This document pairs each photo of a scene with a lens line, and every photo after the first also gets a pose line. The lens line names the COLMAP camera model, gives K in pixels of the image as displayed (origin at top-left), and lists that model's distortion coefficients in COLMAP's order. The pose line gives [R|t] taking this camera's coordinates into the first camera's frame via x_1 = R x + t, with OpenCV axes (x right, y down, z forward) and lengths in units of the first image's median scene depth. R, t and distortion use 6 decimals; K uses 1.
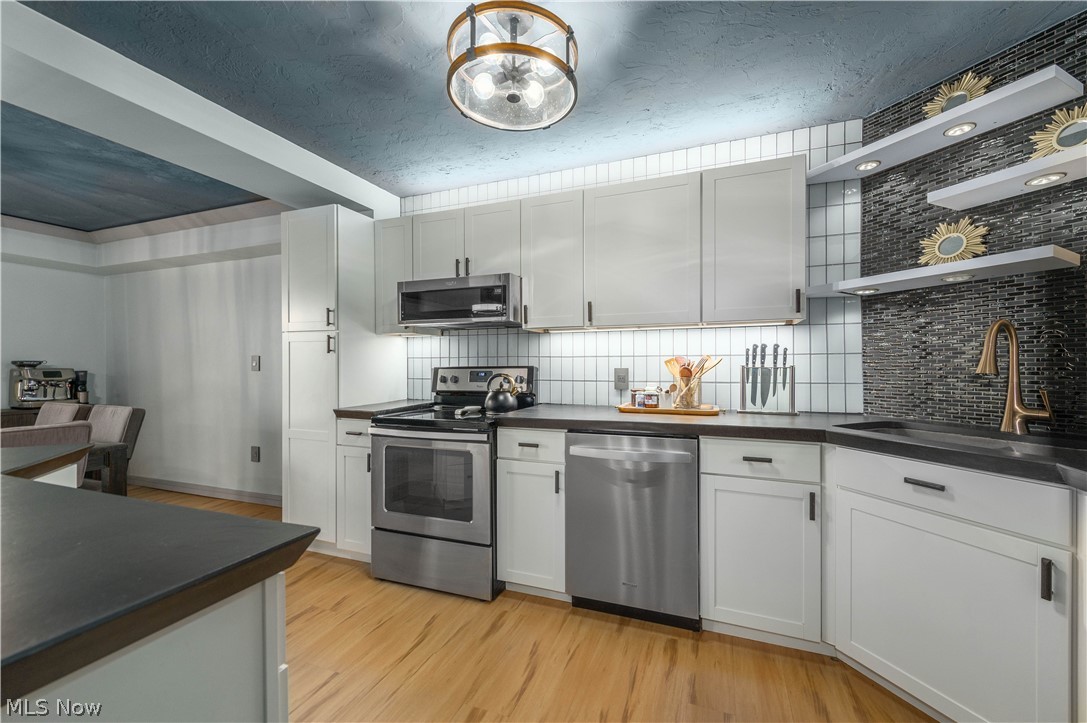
lens RADIAL K [[434.7, 0, 557.5], [0, 434.7, 376.2], [0, 0, 1]] dist [0.010045, -0.000481]
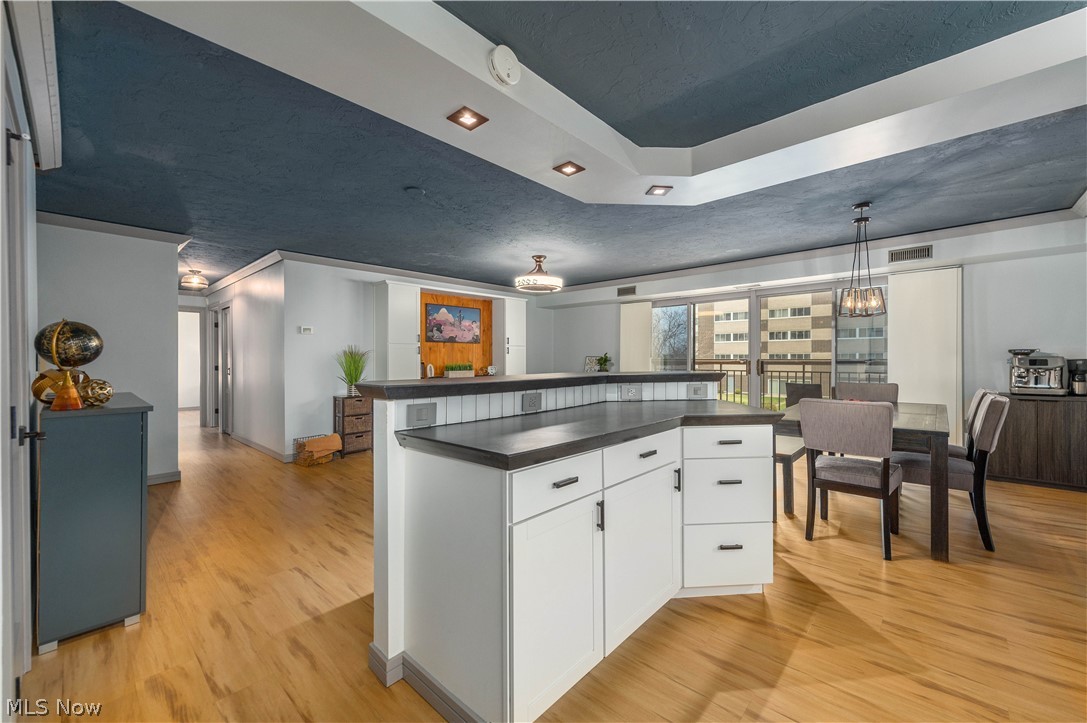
lens RADIAL K [[423.6, 0, 558.5], [0, 423.6, 354.3], [0, 0, 1]] dist [0.012348, -0.000115]
pose [[-0.366545, -0.001487, -0.930399, 0.296756], [-0.018979, 0.999803, 0.005879, -0.012790], [0.930207, 0.019813, -0.366501, 0.587657]]
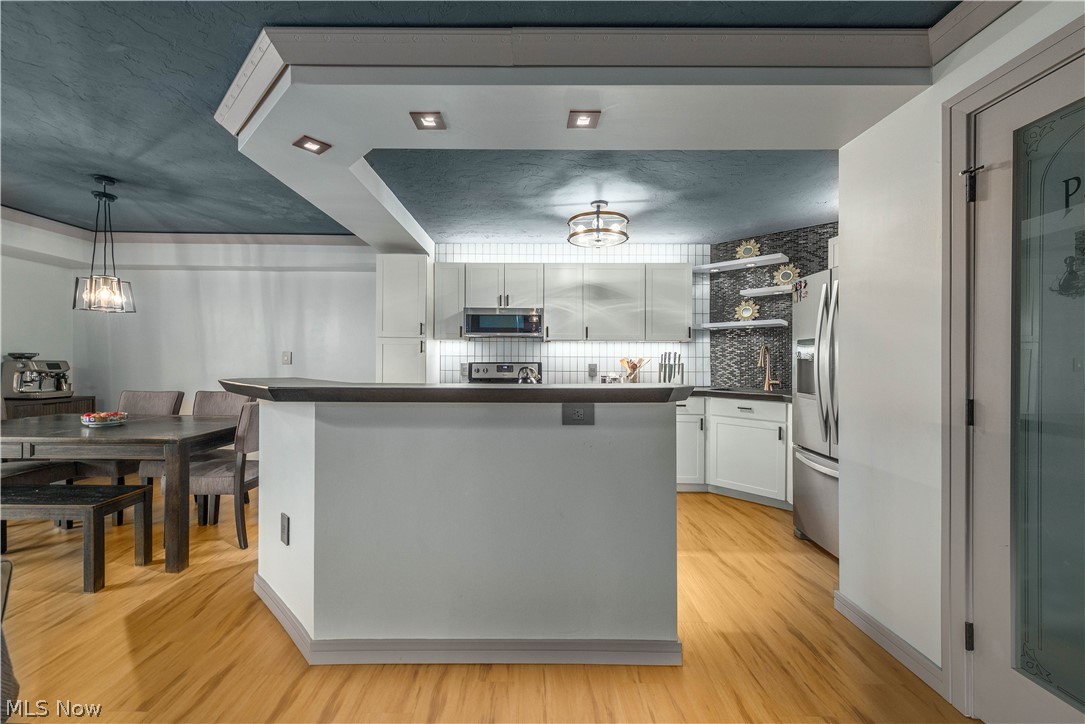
lens RADIAL K [[441.7, 0, 530.6], [0, 441.7, 373.1], [0, 0, 1]] dist [0.018101, -0.000117]
pose [[0.939376, -0.000453, 0.342889, -0.796281], [-0.000002, 0.999999, 0.001325, 0.018640], [-0.342890, -0.001245, 0.939375, -0.659969]]
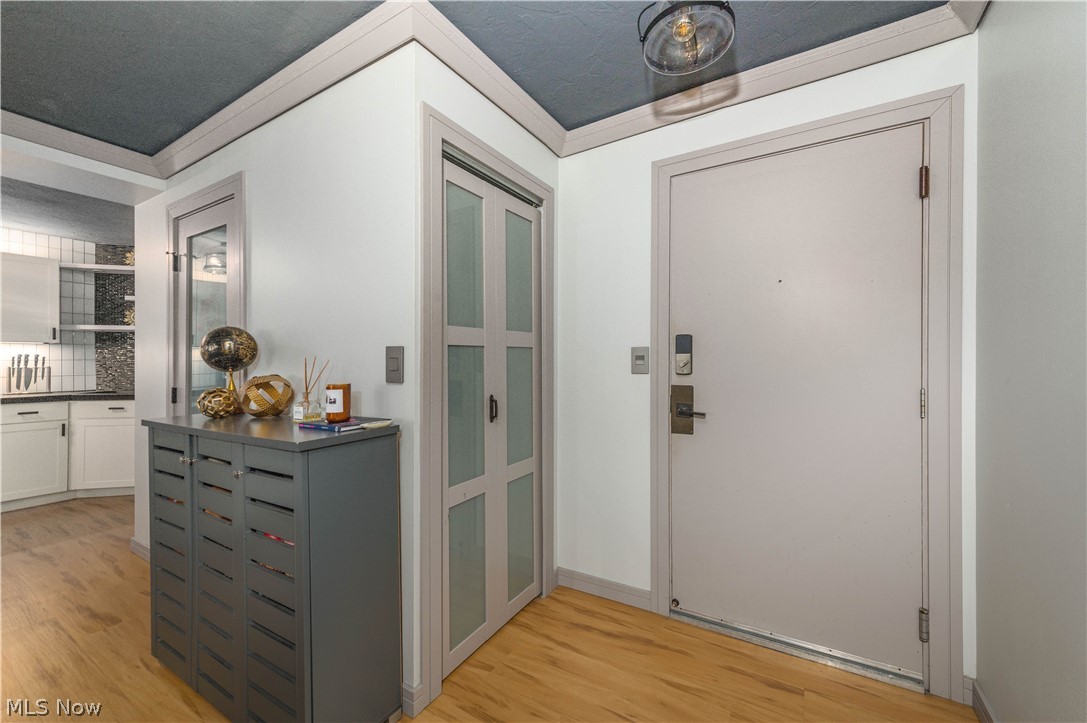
lens RADIAL K [[447.8, 0, 567.9], [0, 447.8, 352.1], [0, 0, 1]] dist [0.017348, -0.003767]
pose [[0.195177, 0.024462, 0.980463, -0.888256], [0.029904, 0.999076, -0.030879, 0.038709], [-0.980312, 0.035347, 0.194265, -1.472654]]
